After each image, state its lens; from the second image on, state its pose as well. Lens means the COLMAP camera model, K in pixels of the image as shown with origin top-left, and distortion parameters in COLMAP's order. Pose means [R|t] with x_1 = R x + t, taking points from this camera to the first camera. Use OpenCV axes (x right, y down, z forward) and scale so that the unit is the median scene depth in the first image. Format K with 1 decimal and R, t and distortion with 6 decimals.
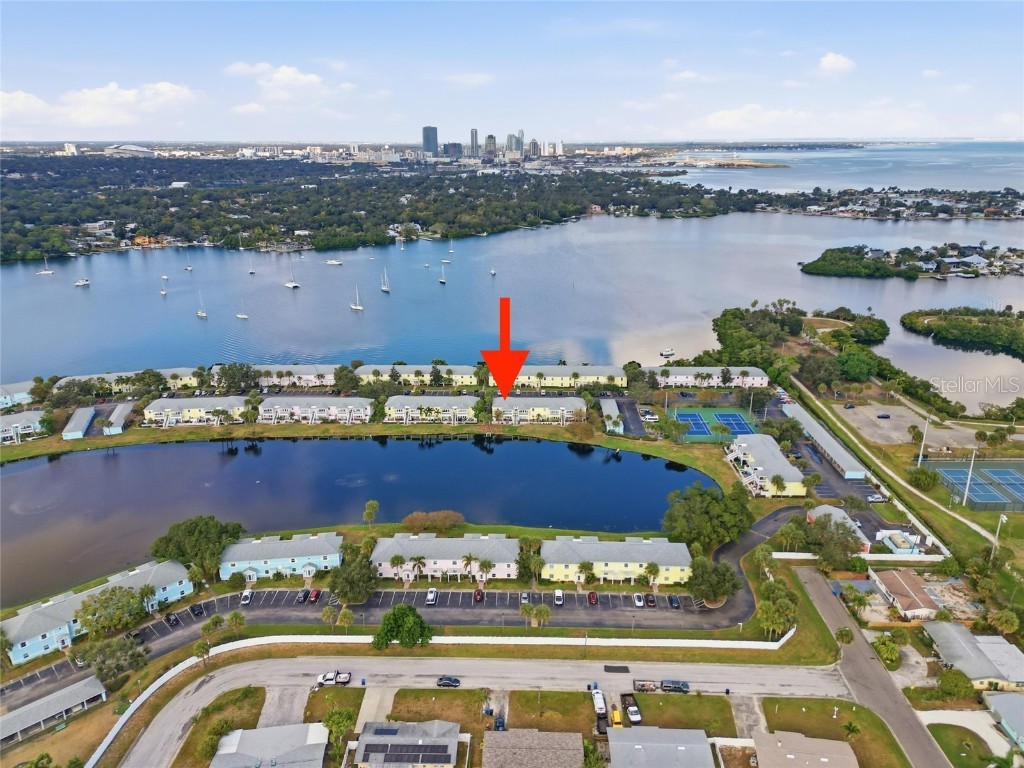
lens RADIAL K [[729.3, 0, 511.4], [0, 729.3, 384.1], [0, 0, 1]] dist [0.055221, -0.050198]
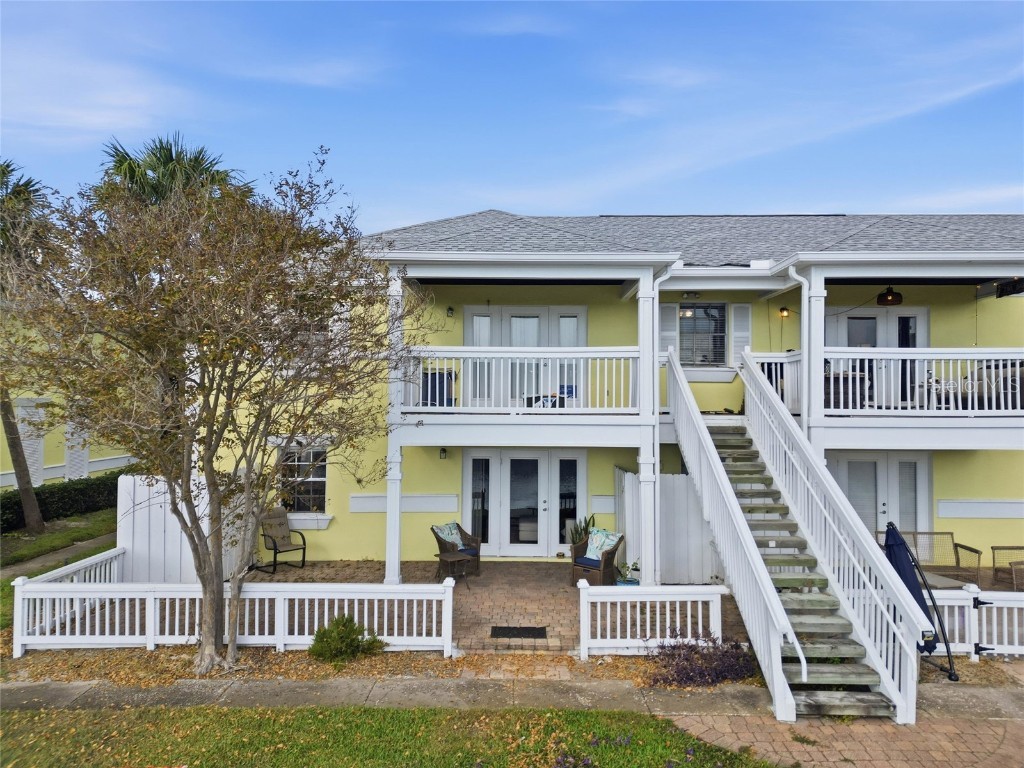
lens RADIAL K [[729.3, 0, 512.3], [0, 729.3, 385.3], [0, 0, 1]] dist [0.055221, -0.050198]
pose [[0.999906, 0.003045, 0.013375, -0.006069], [0.001525, 0.944320, -0.329026, 0.053083], [-0.013632, 0.329015, 0.944226, 0.956660]]
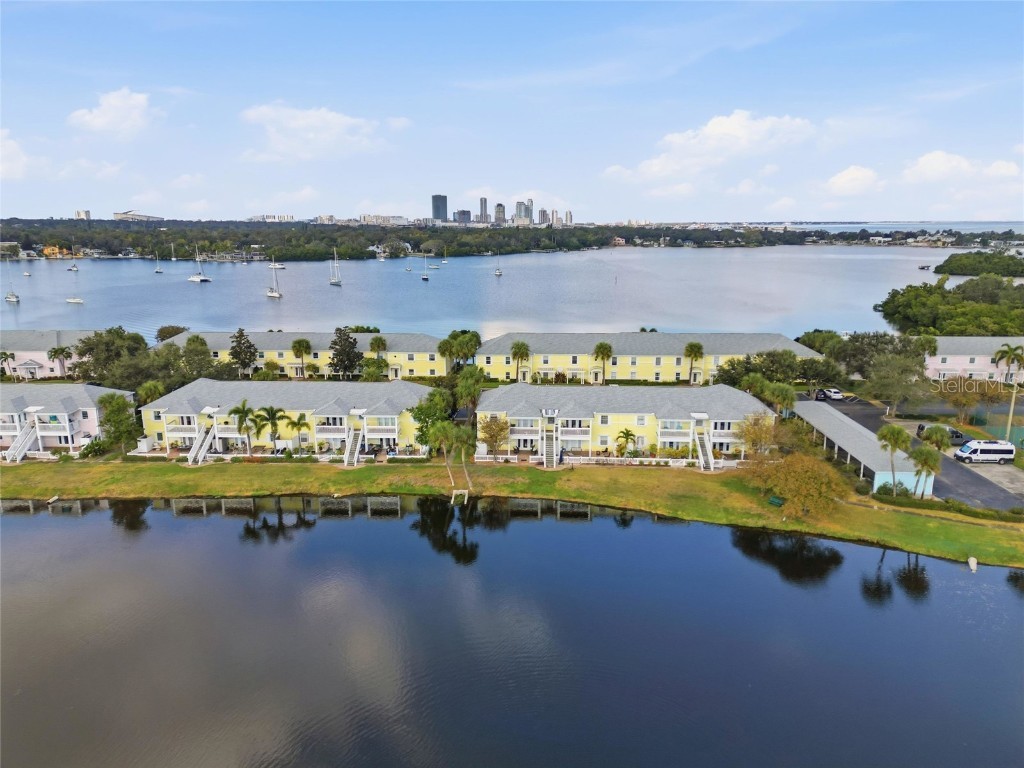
lens RADIAL K [[729.3, 0, 510.0], [0, 729.3, 385.7], [0, 0, 1]] dist [0.055221, -0.050198]
pose [[0.999902, 0.004439, -0.013287, -0.007304], [-0.005653, 0.995676, -0.092721, 0.049939], [0.012818, 0.092787, 0.995603, 0.678876]]
